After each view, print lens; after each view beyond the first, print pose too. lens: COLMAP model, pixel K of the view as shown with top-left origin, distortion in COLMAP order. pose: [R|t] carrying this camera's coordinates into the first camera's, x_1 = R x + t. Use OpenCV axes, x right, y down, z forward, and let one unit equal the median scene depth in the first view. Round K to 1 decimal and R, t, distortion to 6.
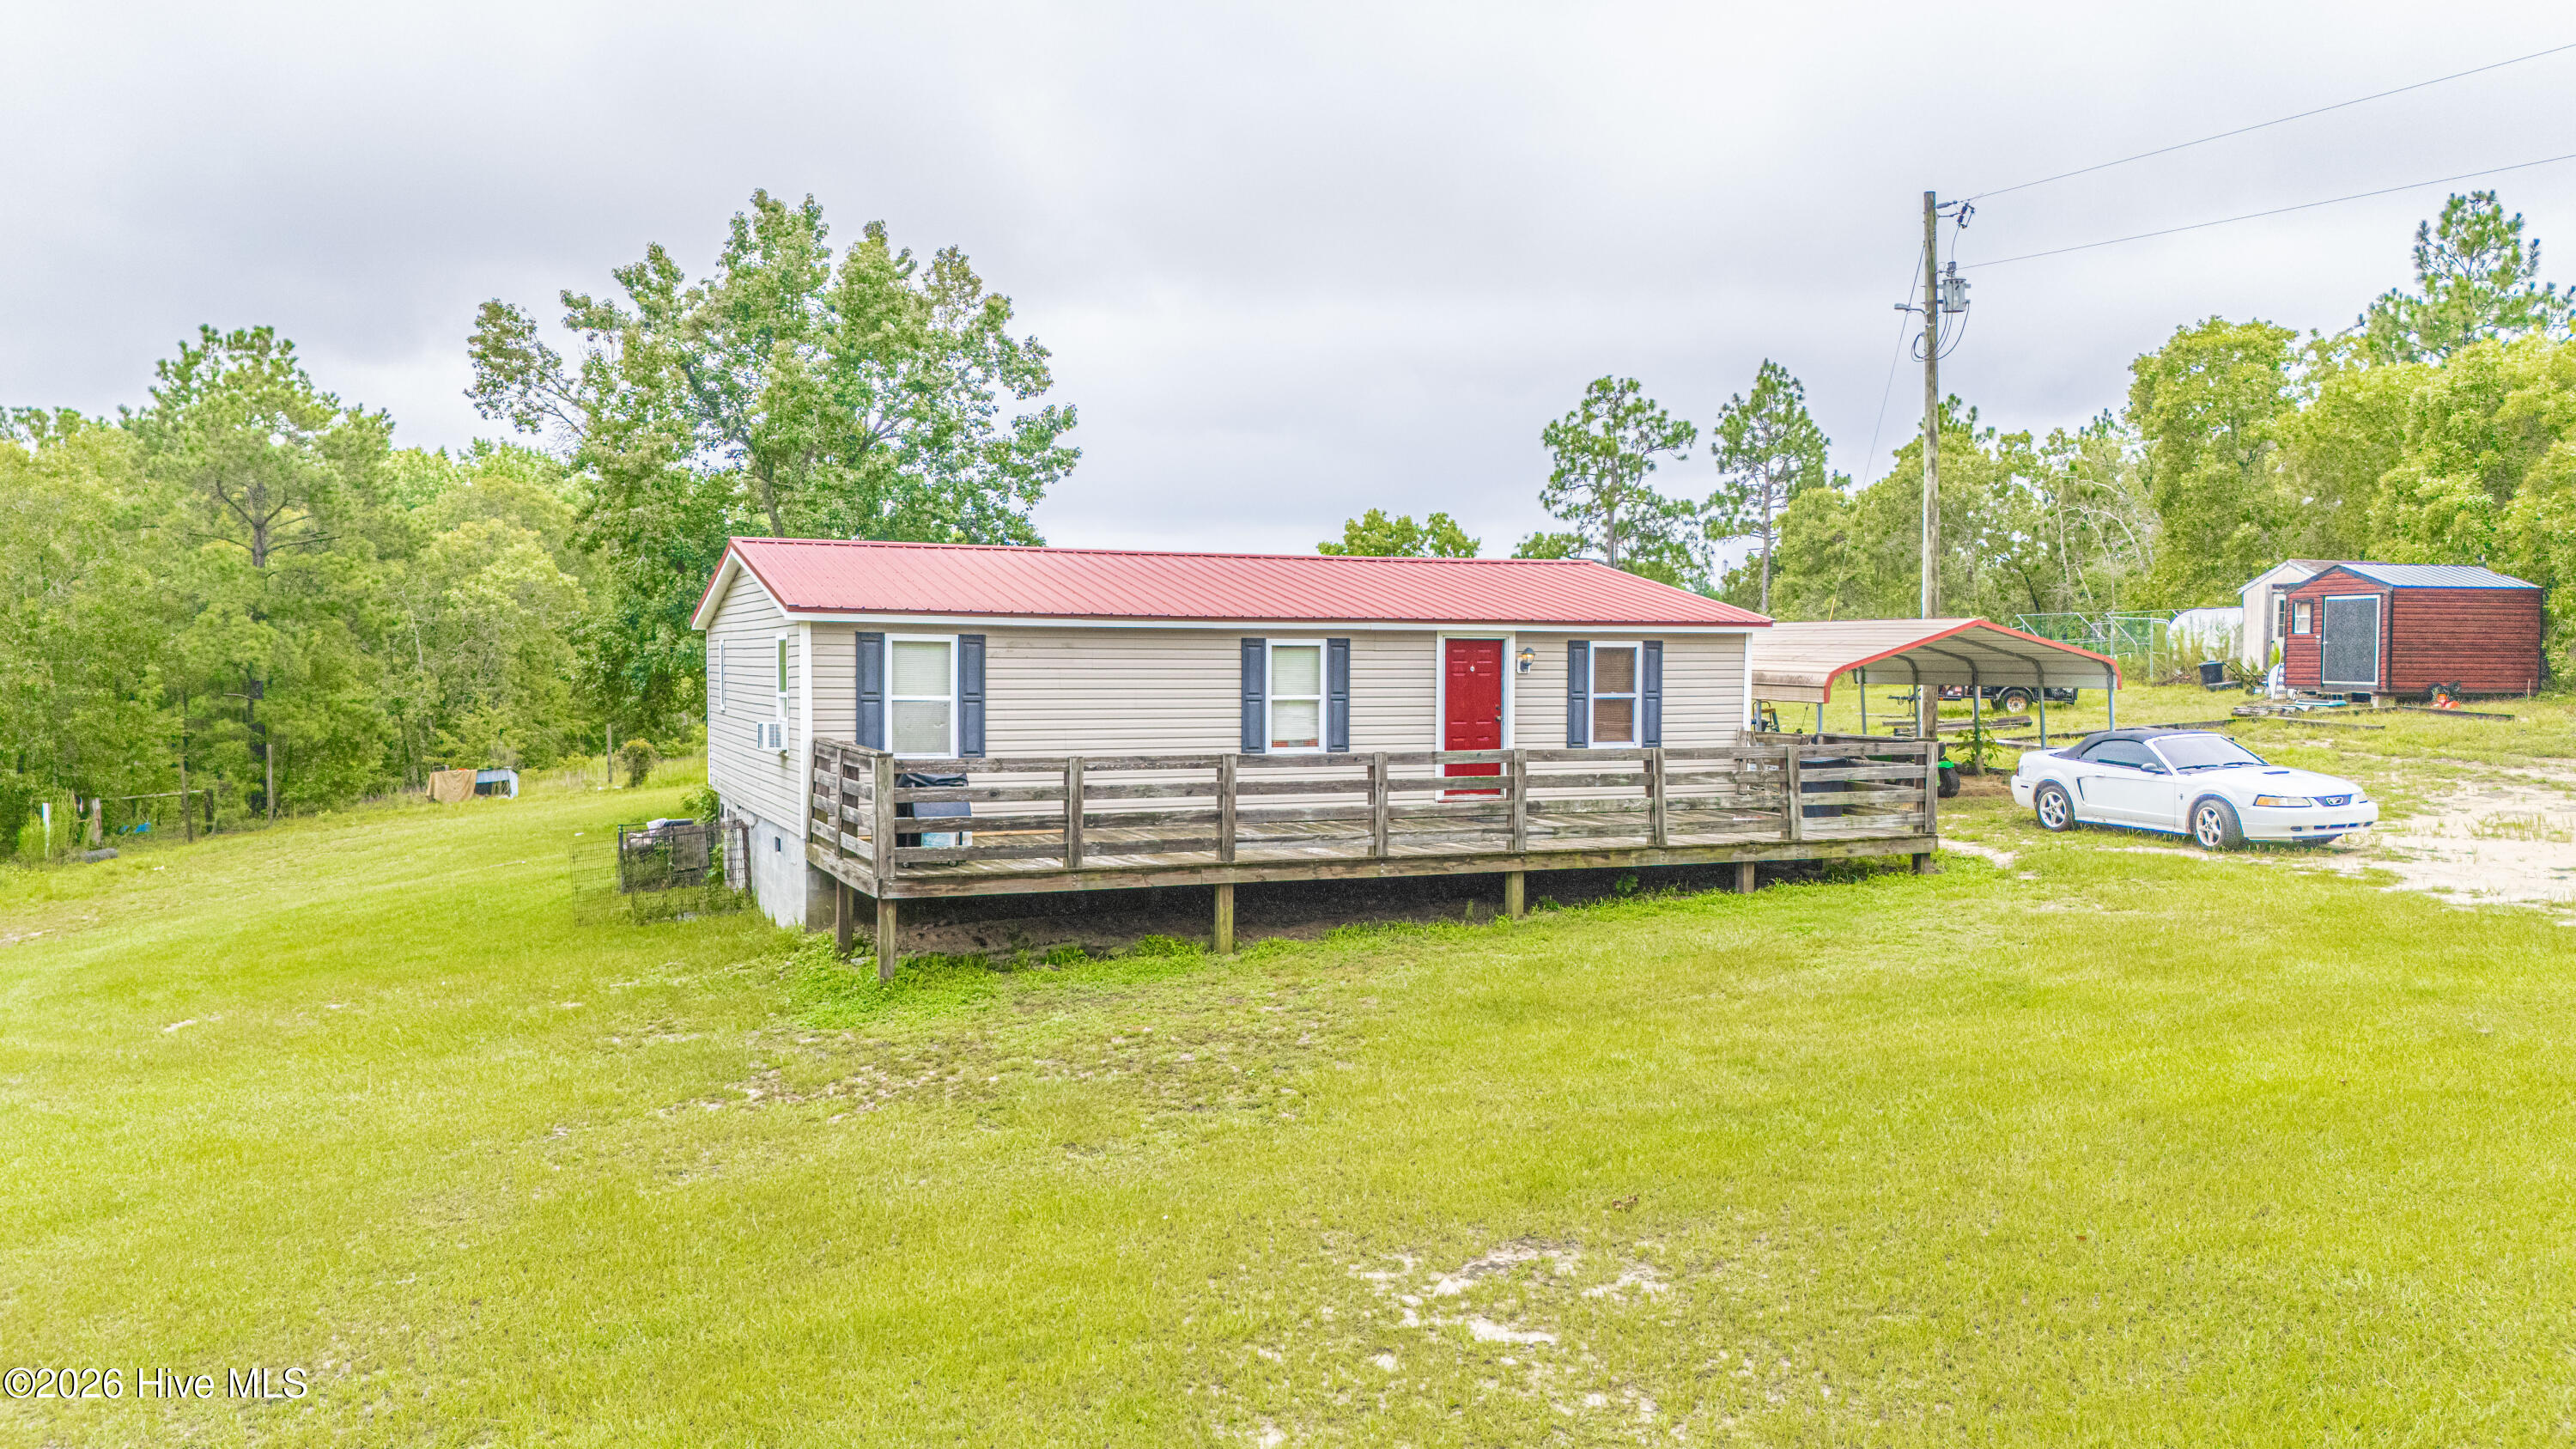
lens RADIAL K [[1922.4, 0, 1288.0], [0, 1922.4, 724.5], [0, 0, 1]] dist [0.101355, -0.121686]
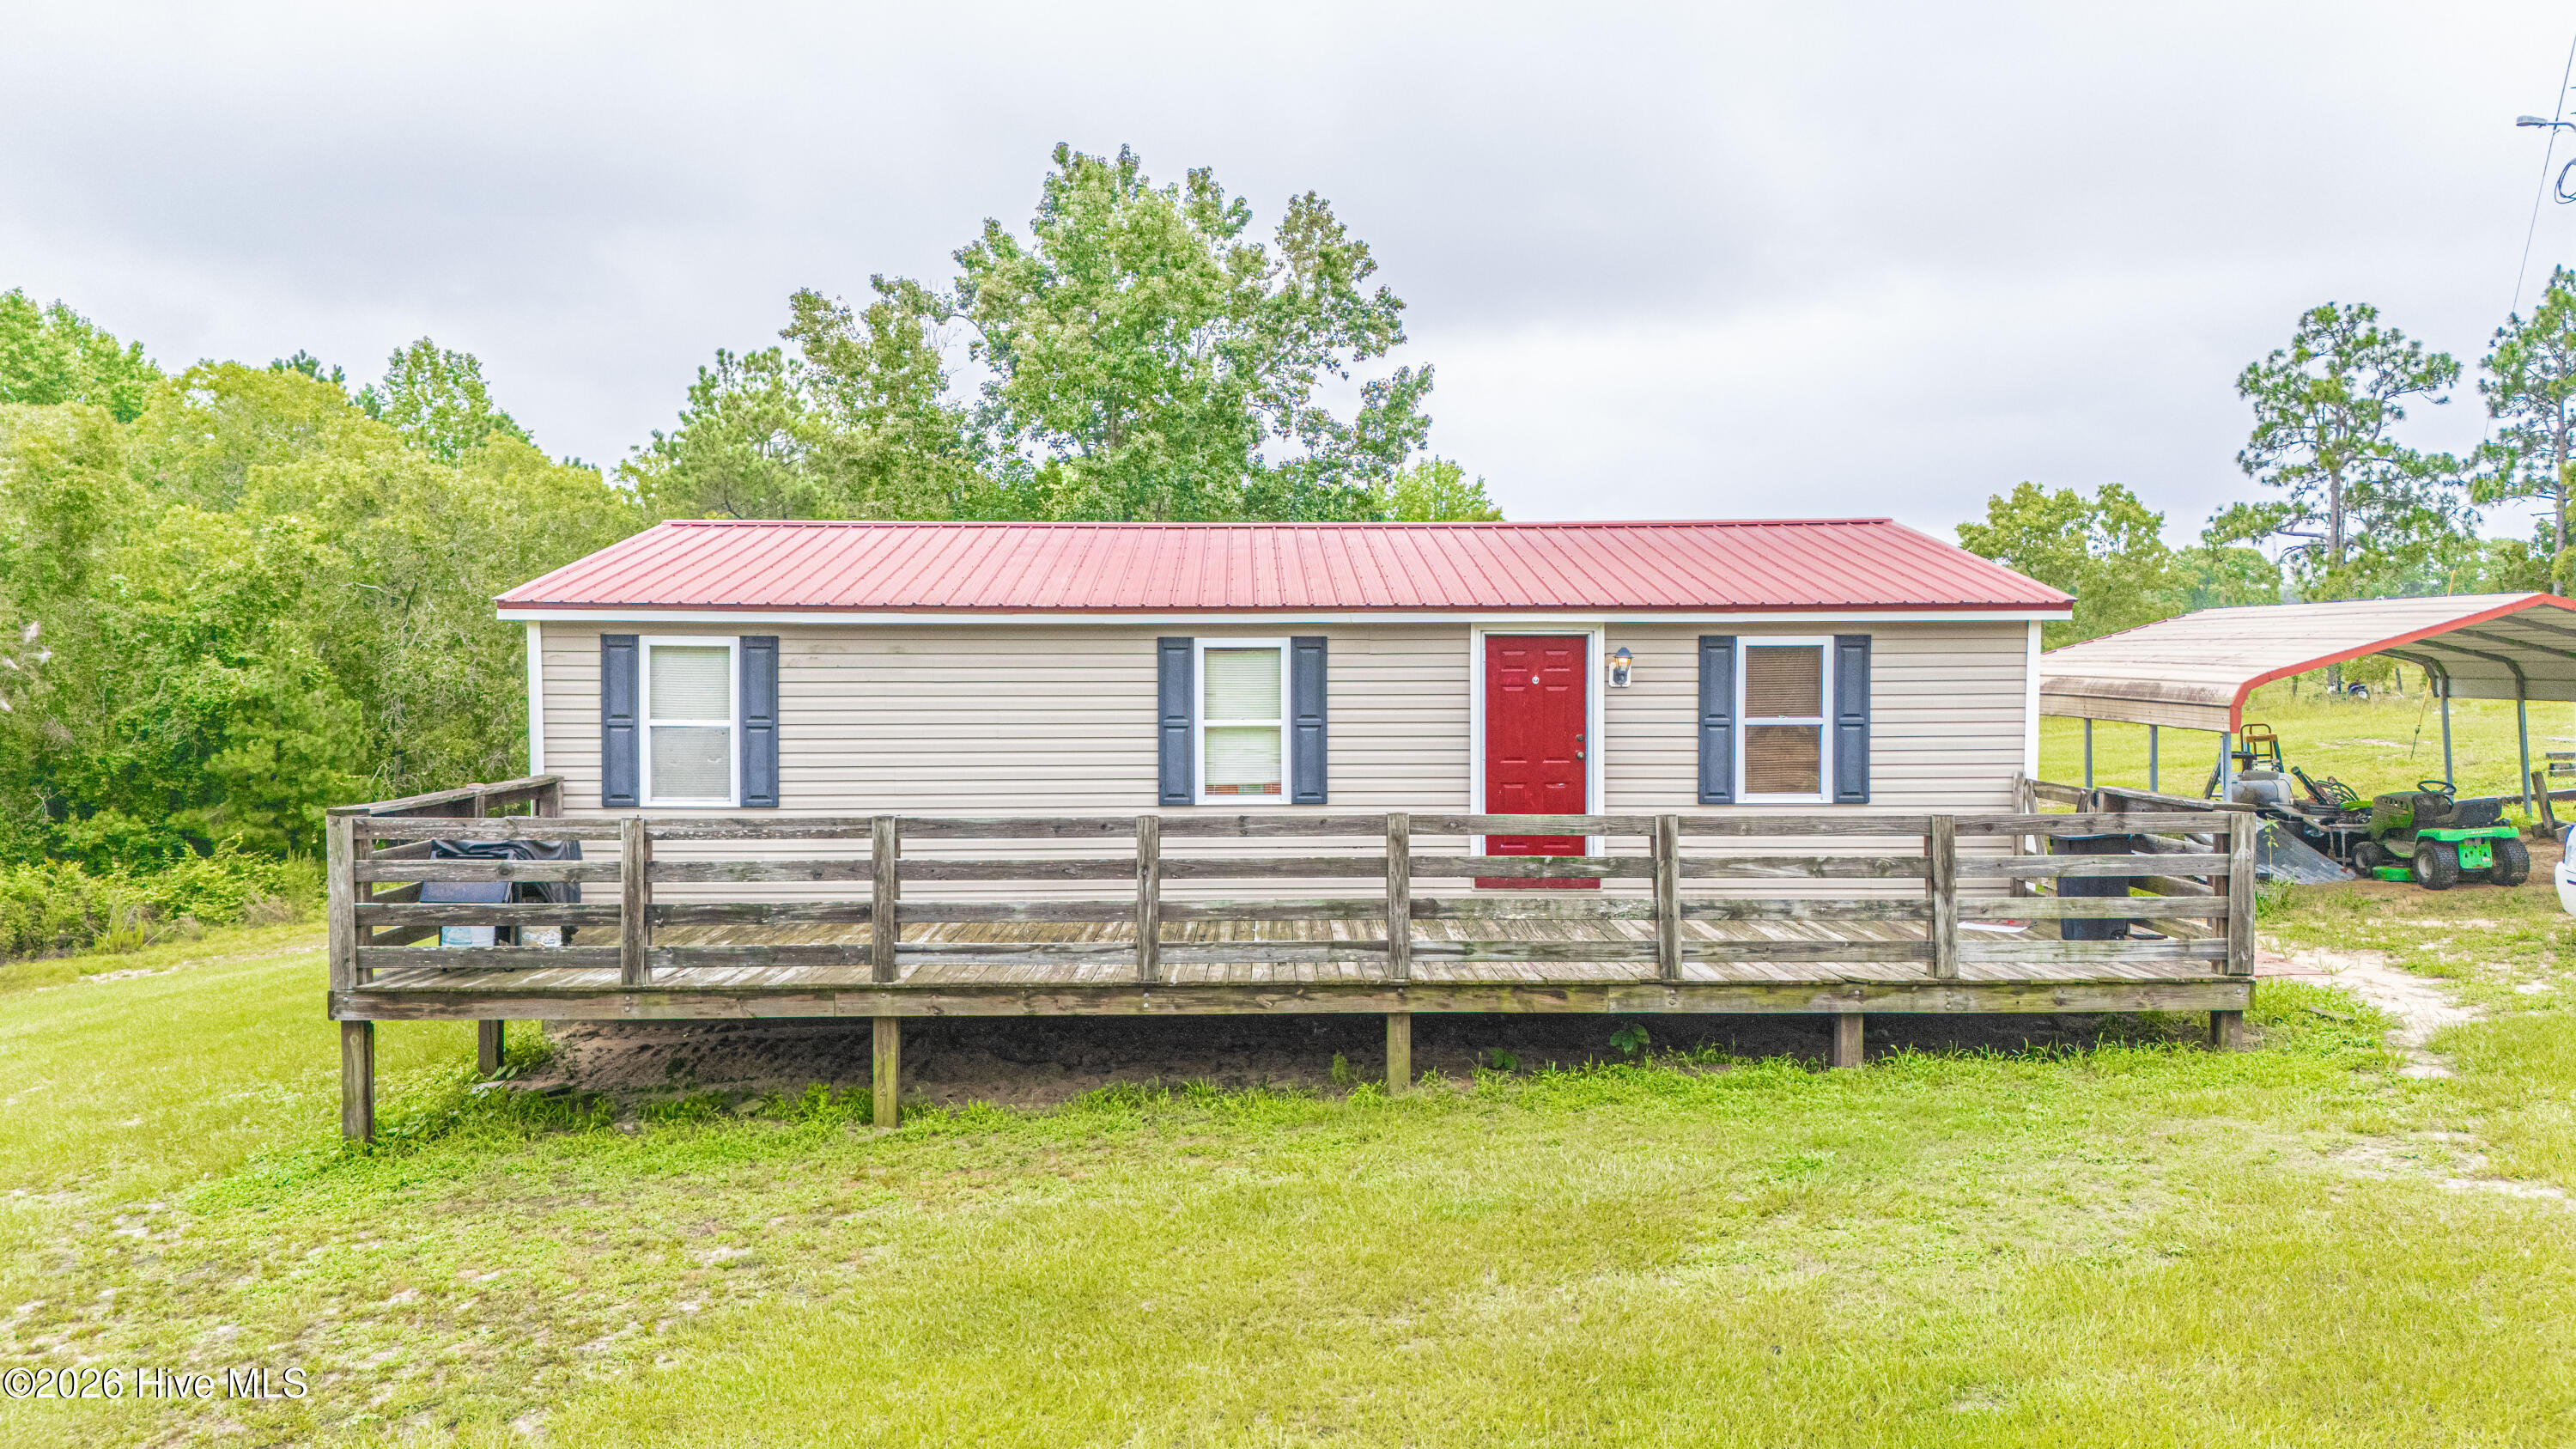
lens RADIAL K [[1922.4, 0, 1288.0], [0, 1922.4, 724.5], [0, 0, 1]] dist [0.101355, -0.121686]
pose [[0.927949, 0.006542, -0.372651, 0.229650], [-0.007197, 0.999974, -0.000366, -0.011083], [0.372639, 0.003022, 0.927972, 0.303904]]
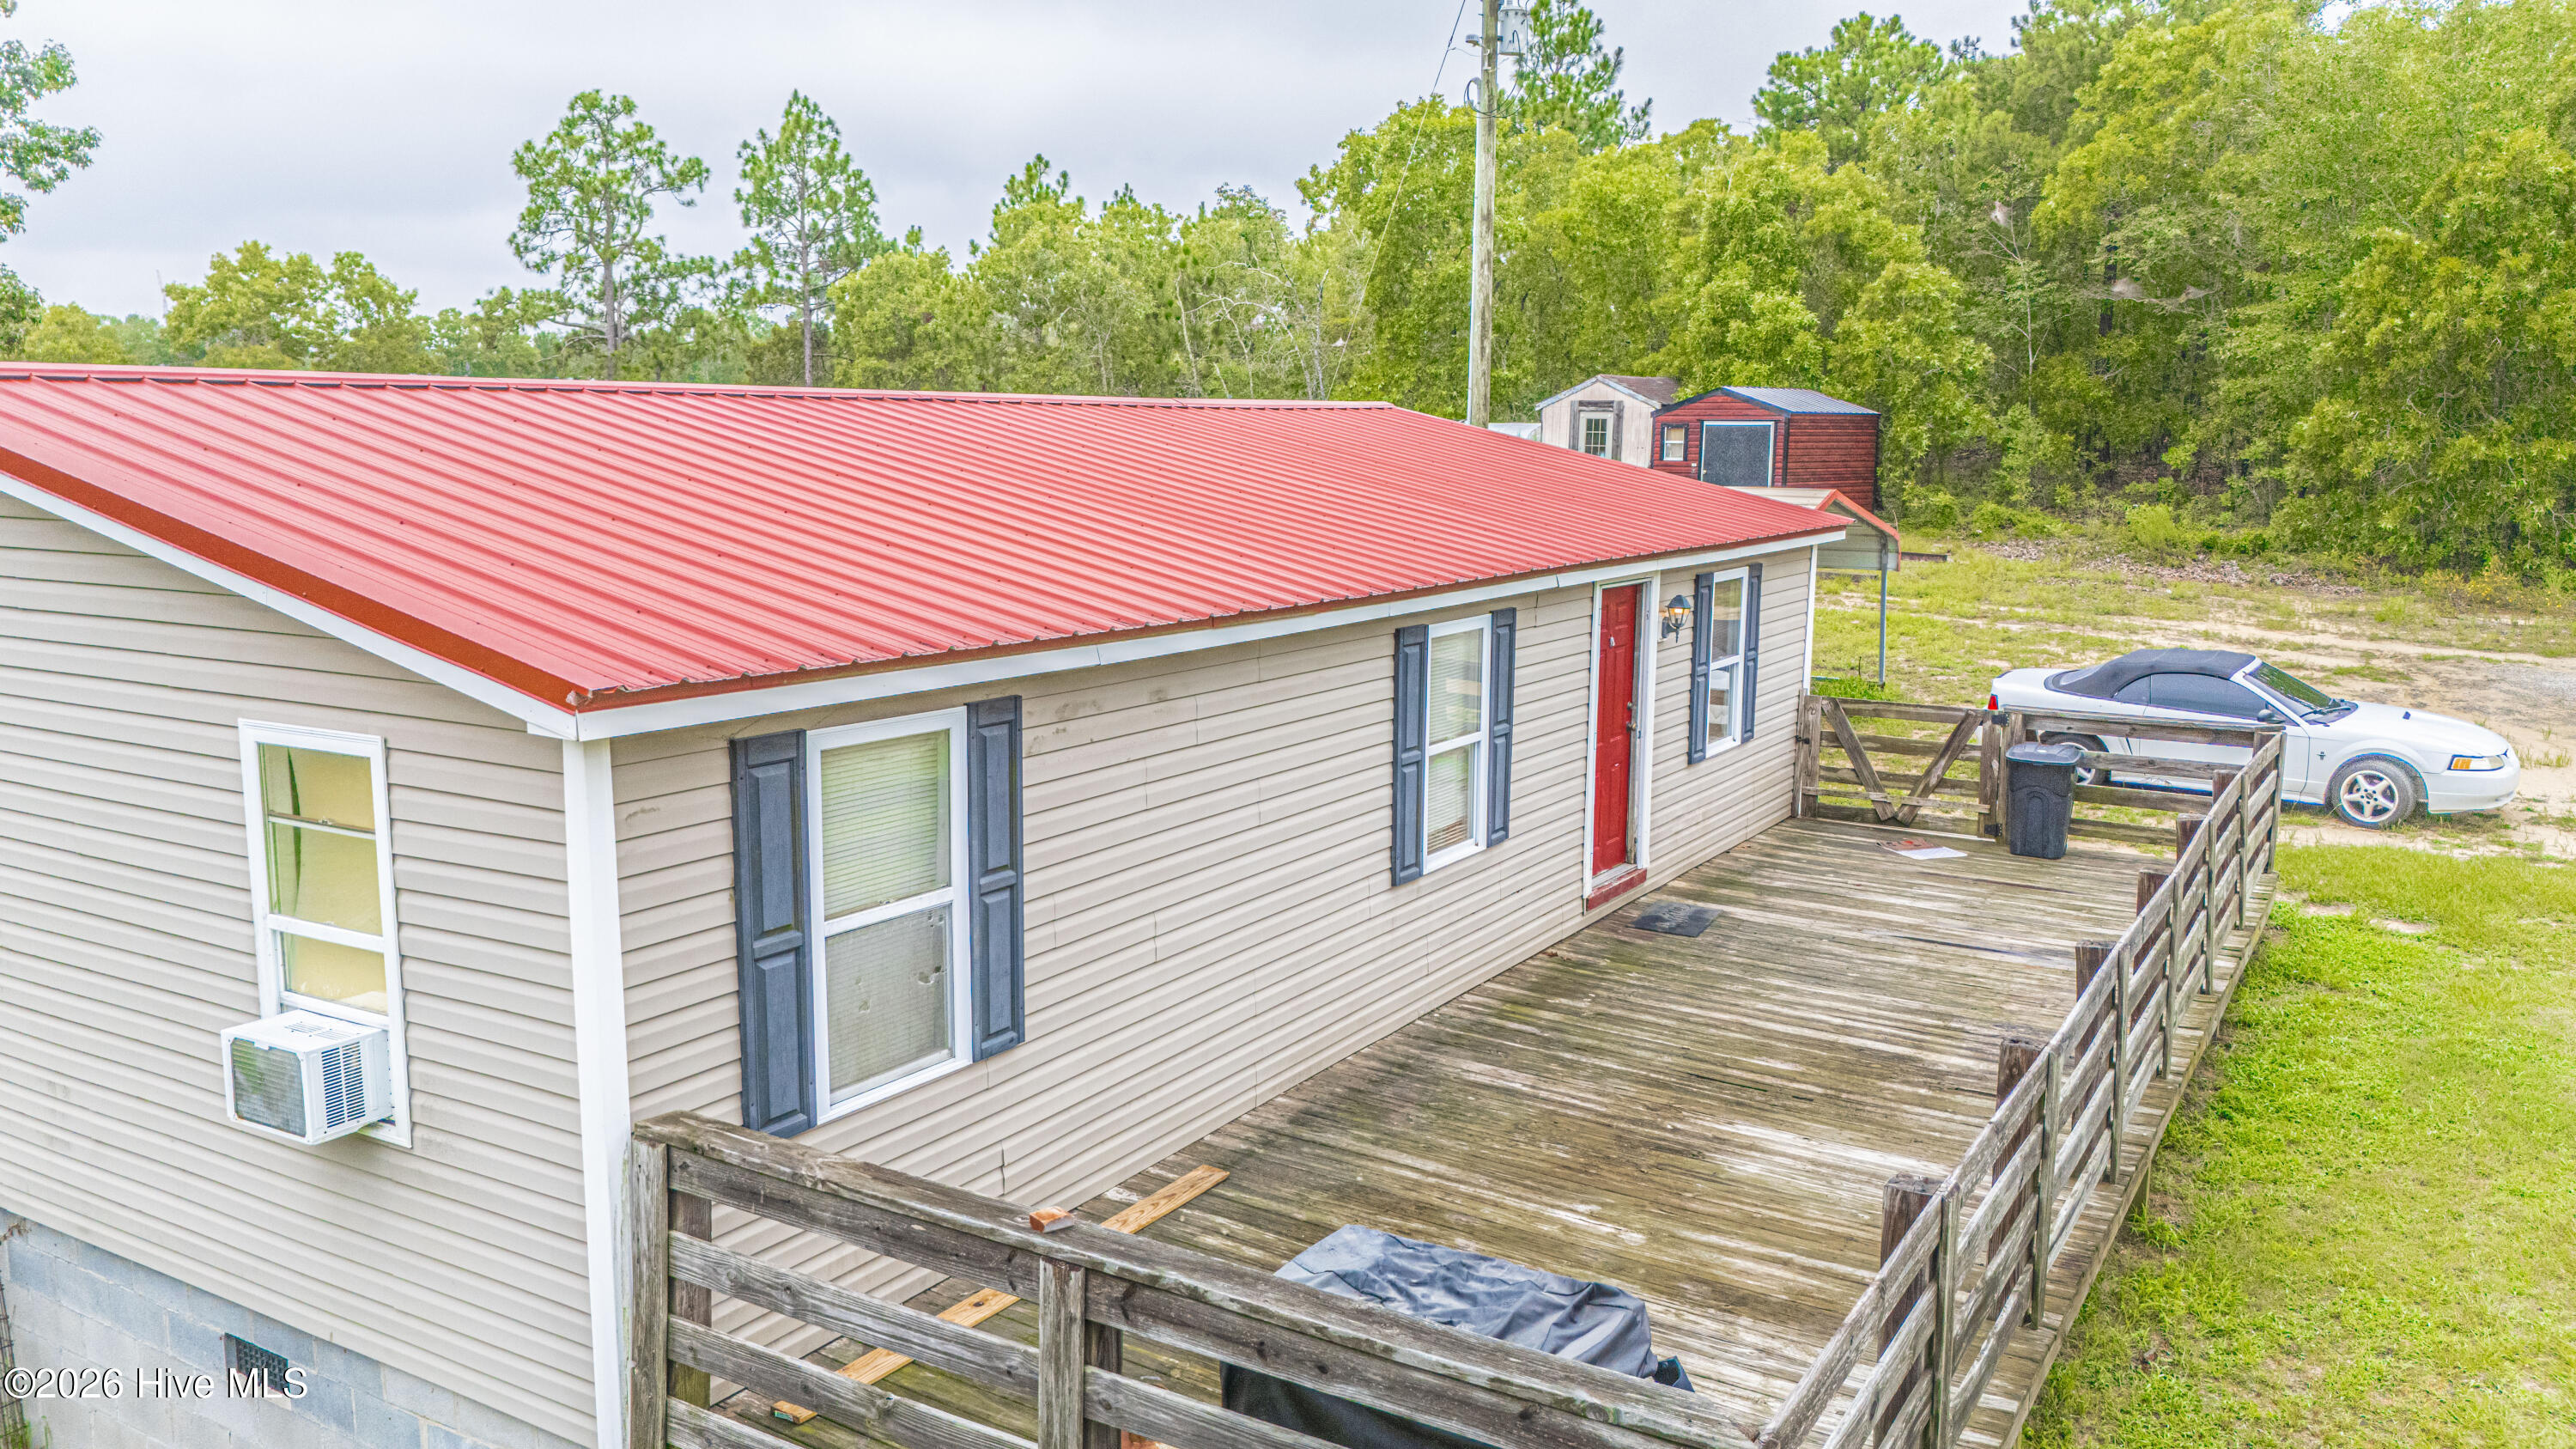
lens RADIAL K [[1922.4, 0, 1288.0], [0, 1922.4, 724.5], [0, 0, 1]] dist [0.101355, -0.121686]
pose [[0.822396, -0.086843, 0.562249, -0.242833], [0.017479, 0.991671, 0.127604, -0.065960], [-0.568647, -0.095113, 0.817064, 0.534738]]
